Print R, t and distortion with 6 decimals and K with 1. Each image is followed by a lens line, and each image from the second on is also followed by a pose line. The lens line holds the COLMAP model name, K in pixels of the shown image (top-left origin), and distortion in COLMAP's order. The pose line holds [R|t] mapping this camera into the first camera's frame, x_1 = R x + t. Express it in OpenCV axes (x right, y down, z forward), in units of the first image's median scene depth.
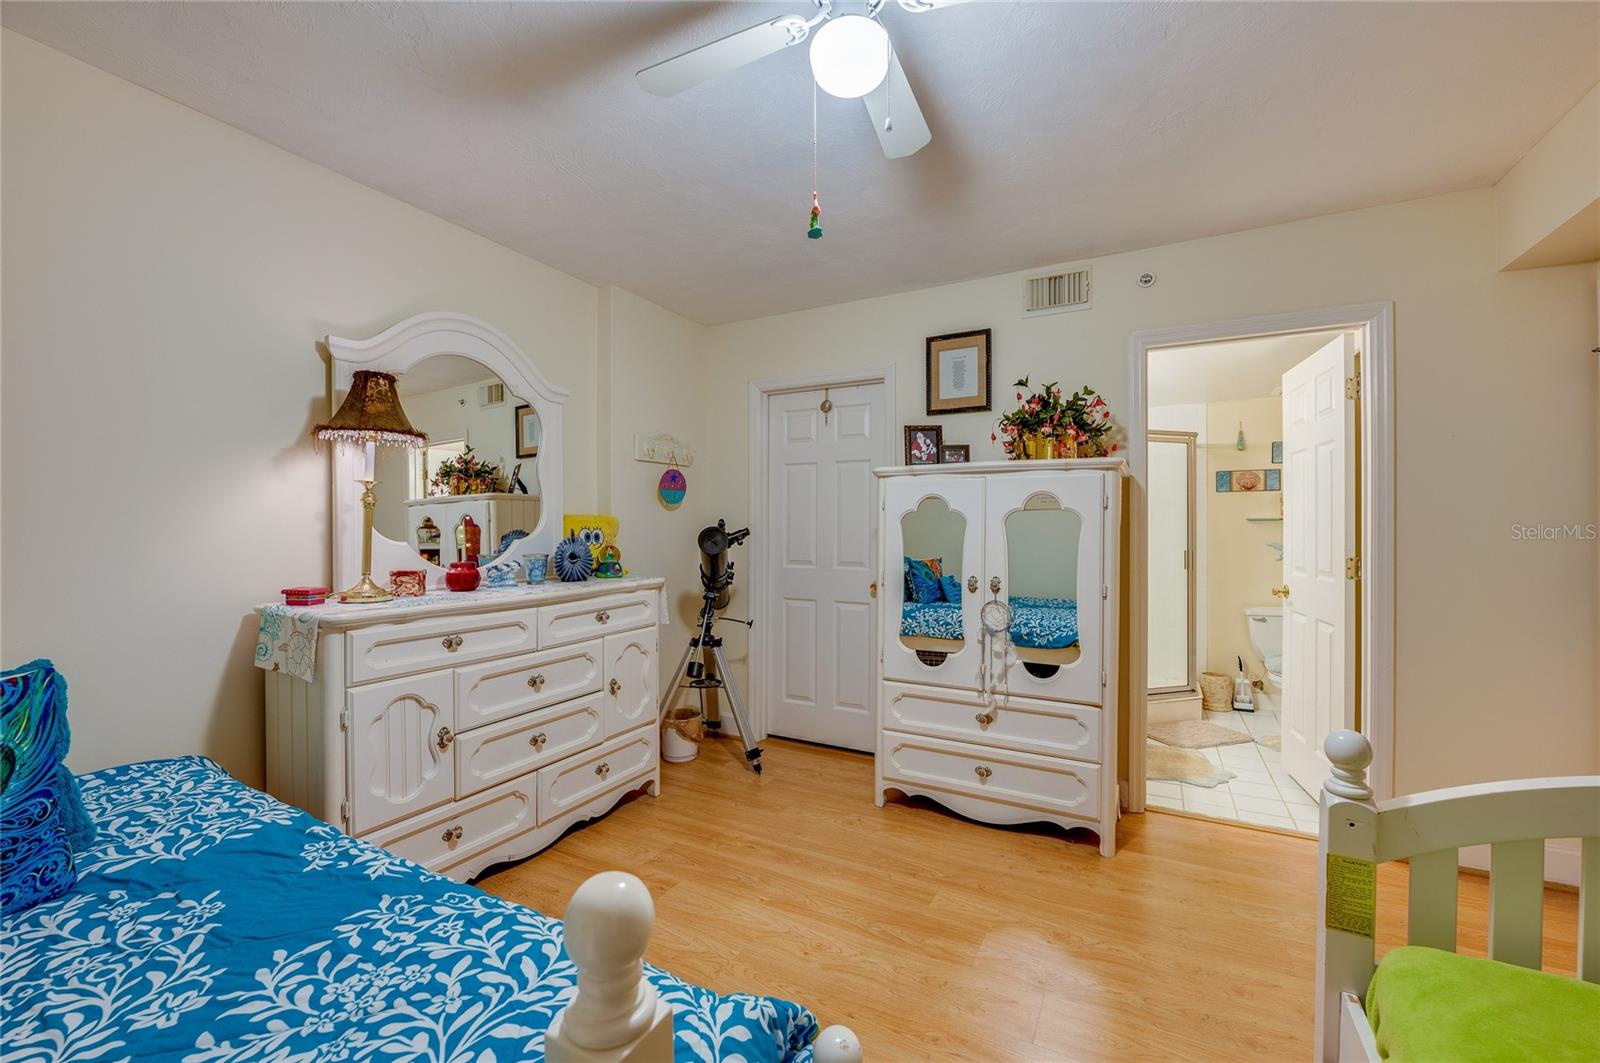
lens RADIAL K [[643.0, 0, 799.6], [0, 643.0, 528.4], [0, 0, 1]] dist [-0.019175, 0.001332]
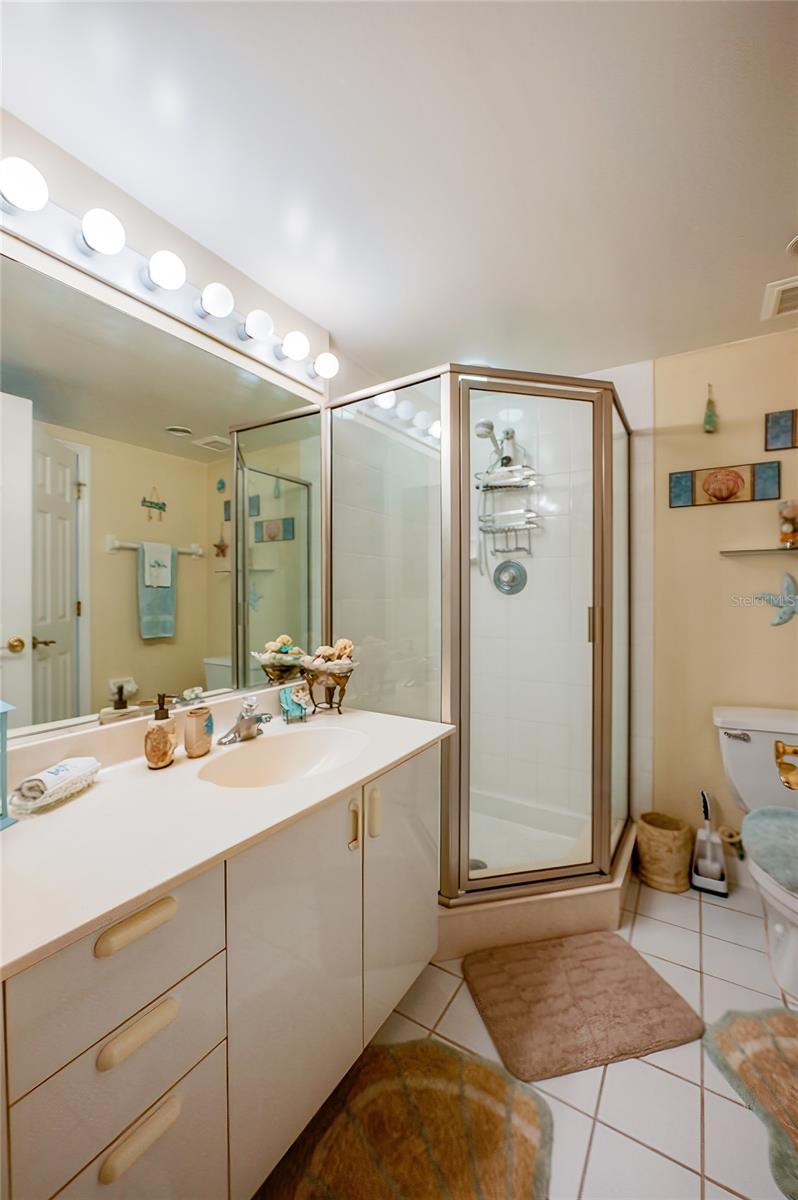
lens RADIAL K [[482.3, 0, 401.1], [0, 482.3, 598.5], [0, 0, 1]] dist [-0.019175, 0.001332]
pose [[0.998655, 0.000397, -0.051852, 0.438962], [0.000157, 0.999943, 0.010673, 0.021435], [0.051853, -0.010667, 0.998598, 0.557394]]
